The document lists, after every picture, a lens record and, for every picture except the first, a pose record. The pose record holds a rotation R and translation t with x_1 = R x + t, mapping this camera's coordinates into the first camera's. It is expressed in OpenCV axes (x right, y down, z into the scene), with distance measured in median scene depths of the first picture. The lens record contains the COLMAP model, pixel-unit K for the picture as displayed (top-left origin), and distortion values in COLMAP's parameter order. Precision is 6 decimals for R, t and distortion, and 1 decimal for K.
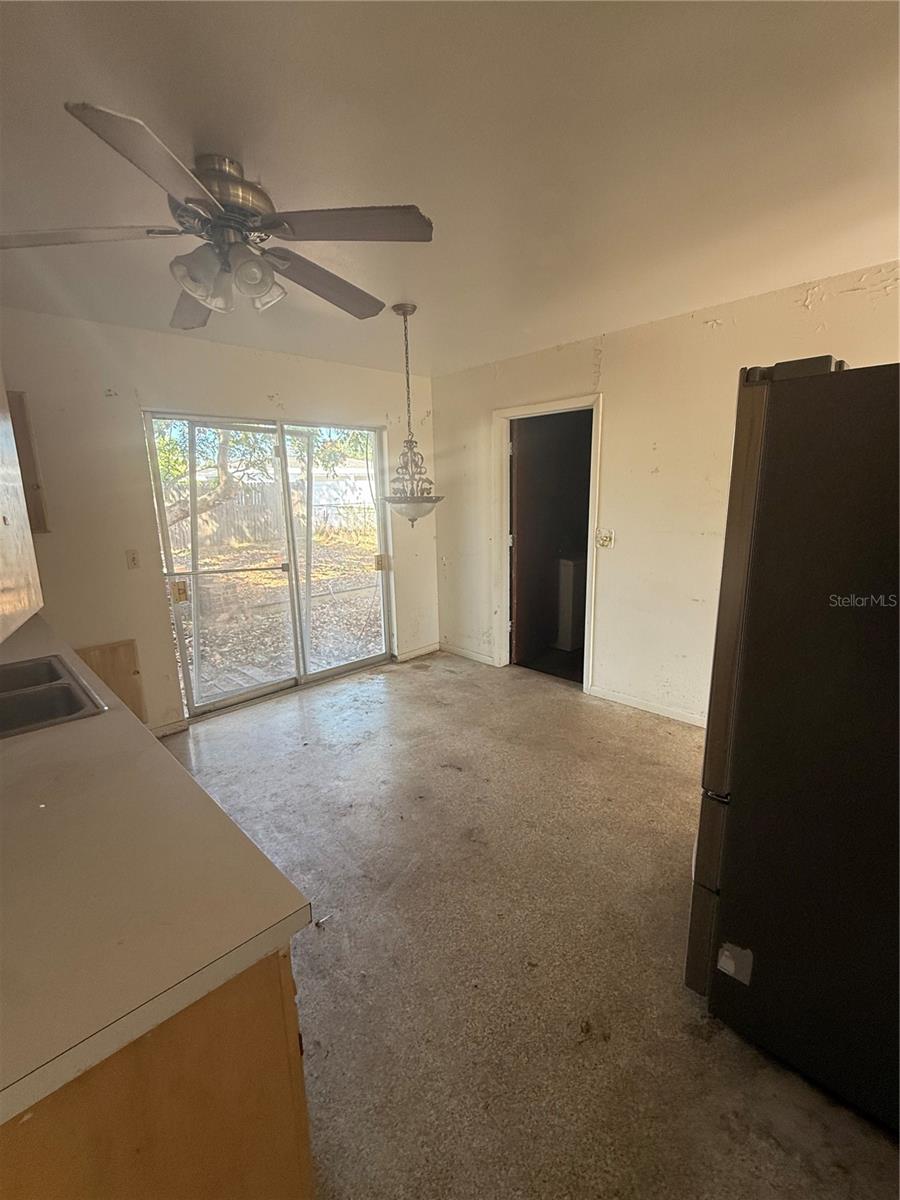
lens RADIAL K [[520.2, 0, 450.0], [0, 520.2, 600.0], [0, 0, 1]] dist [0.001383, 0.000141]
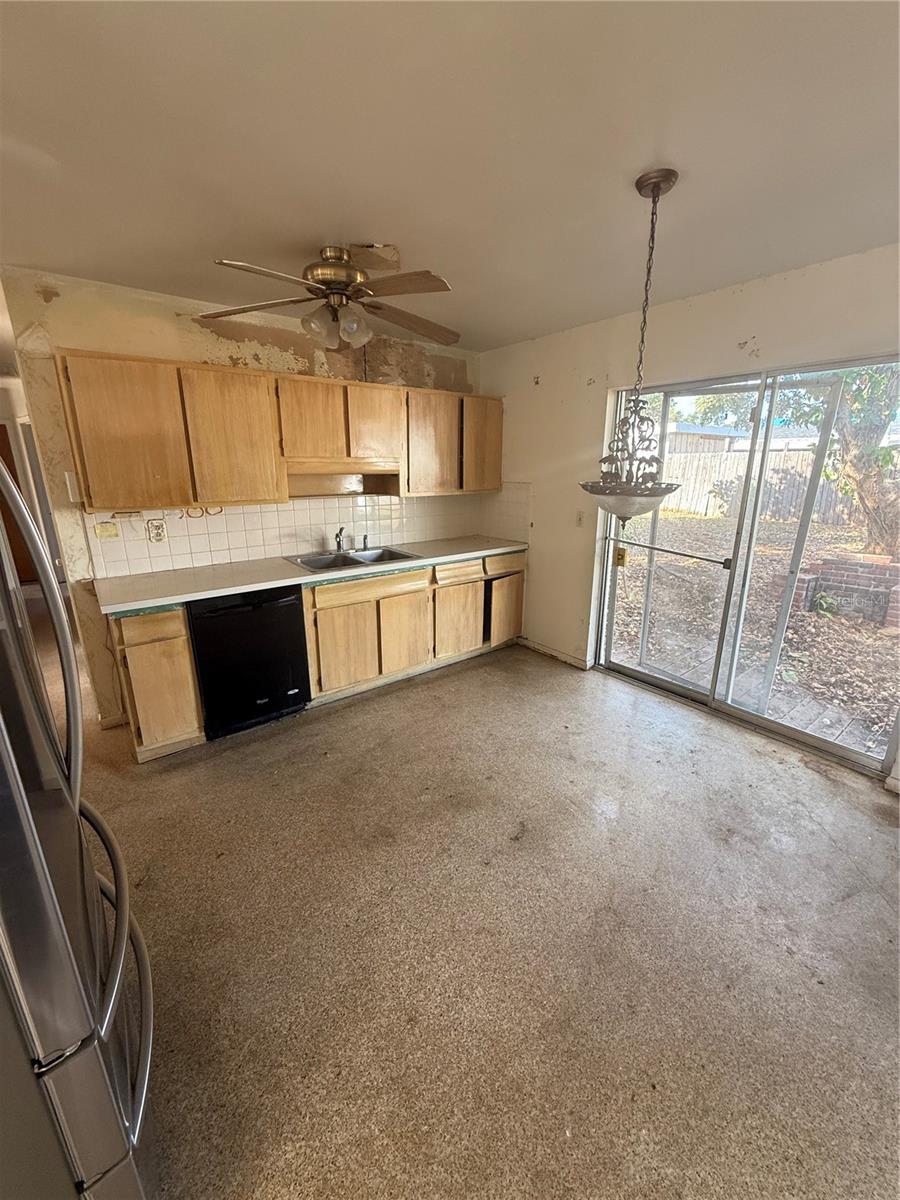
lens RADIAL K [[478.0, 0, 449.2], [0, 478.0, 595.4], [0, 0, 1]] dist [0.002521, 0.000220]
pose [[-0.100531, 0.292670, -0.950914, 0.558773], [-0.206161, 0.928885, 0.307685, -0.197031], [0.973340, 0.226974, -0.033044, 0.782963]]
